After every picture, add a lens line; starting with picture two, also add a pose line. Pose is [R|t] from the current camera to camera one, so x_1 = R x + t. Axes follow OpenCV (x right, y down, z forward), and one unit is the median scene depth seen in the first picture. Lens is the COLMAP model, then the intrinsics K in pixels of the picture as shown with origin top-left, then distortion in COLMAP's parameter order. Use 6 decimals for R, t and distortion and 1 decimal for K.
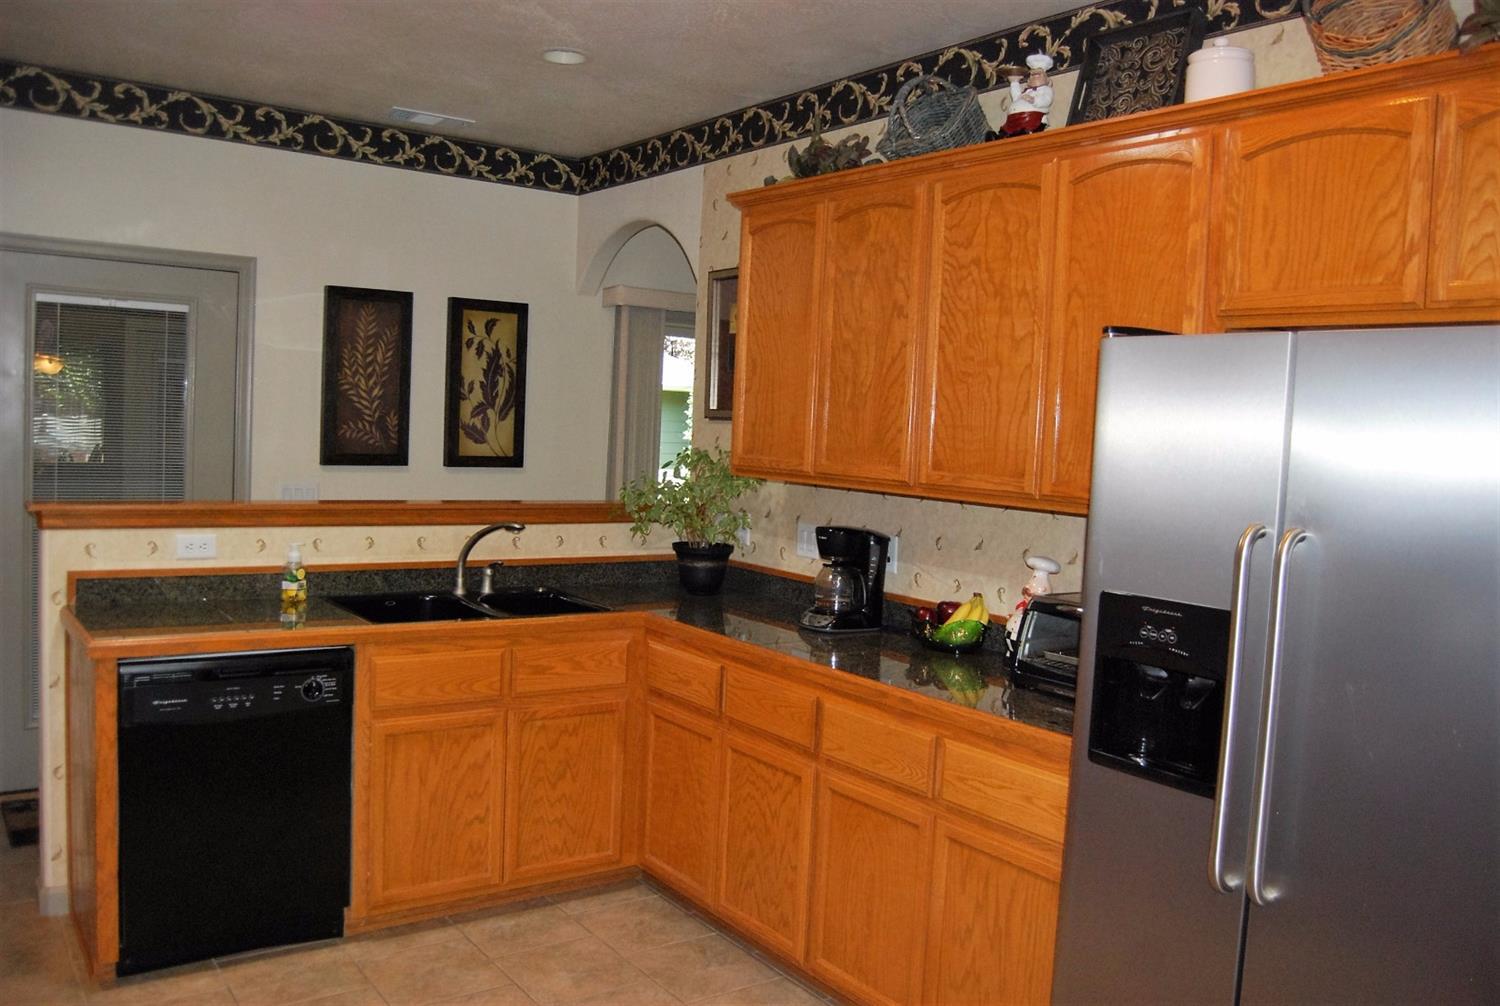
lens RADIAL K [[1227.9, 0, 750.6], [0, 1227.9, 502.3], [0, 0, 1]] dist [-0.073689, 0.036139]
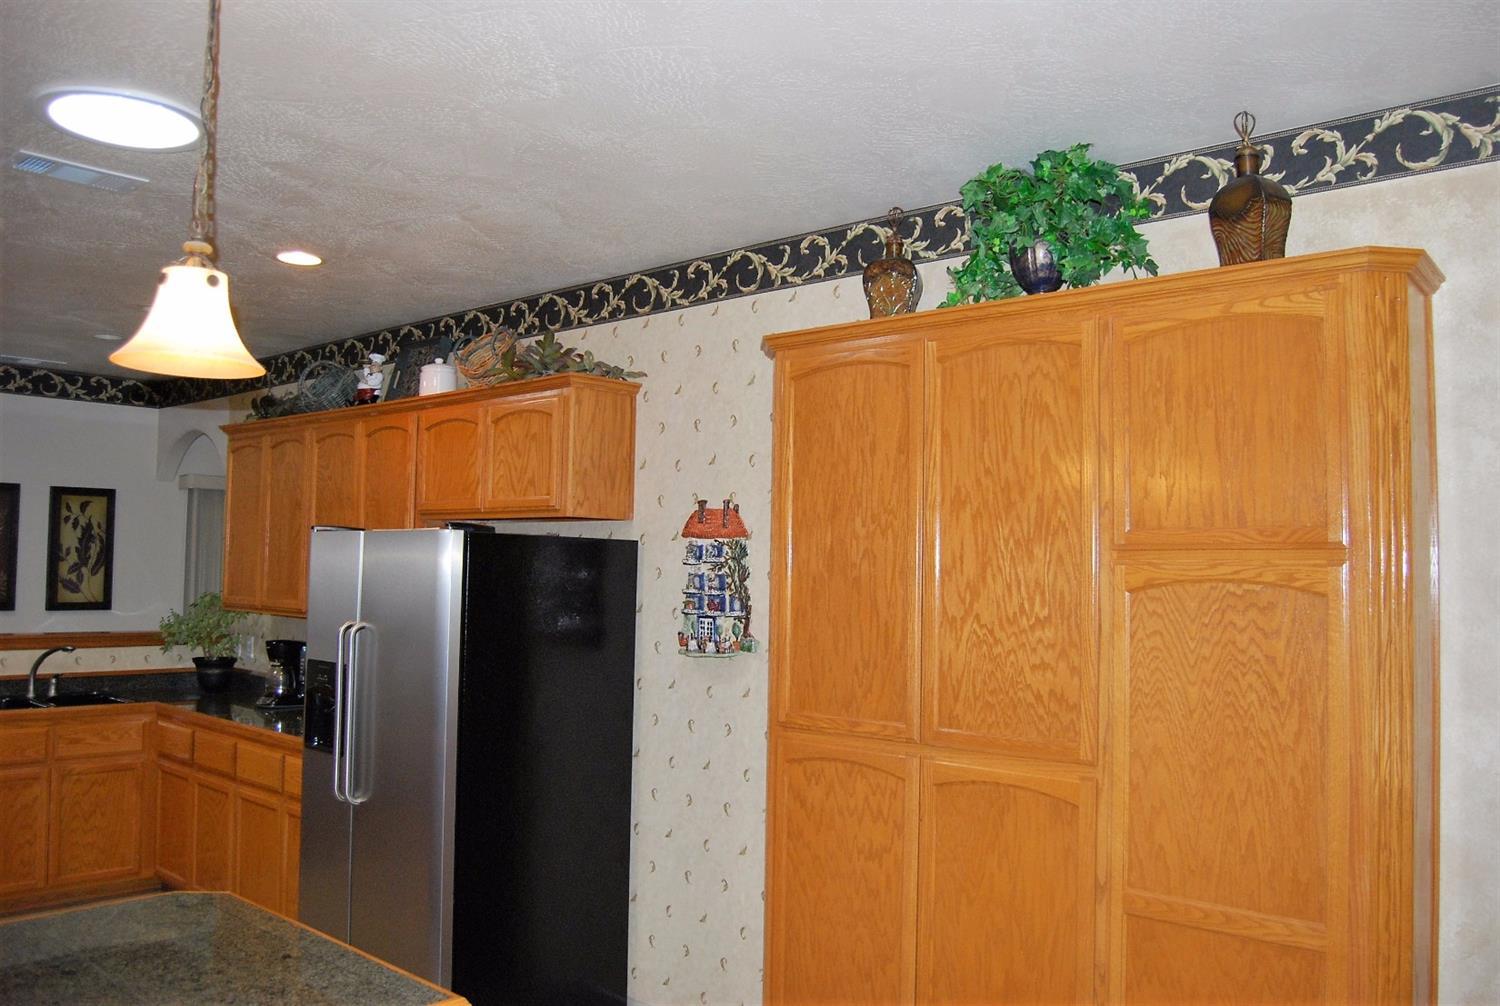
lens RADIAL K [[1227.9, 0, 752.2], [0, 1227.9, 503.3], [0, 0, 1]] dist [-0.073689, 0.036139]
pose [[0.980552, -0.018631, 0.195373, 0.347836], [0.039914, 0.993611, -0.105570, 0.032734], [-0.192158, 0.111315, 0.975030, -0.617503]]
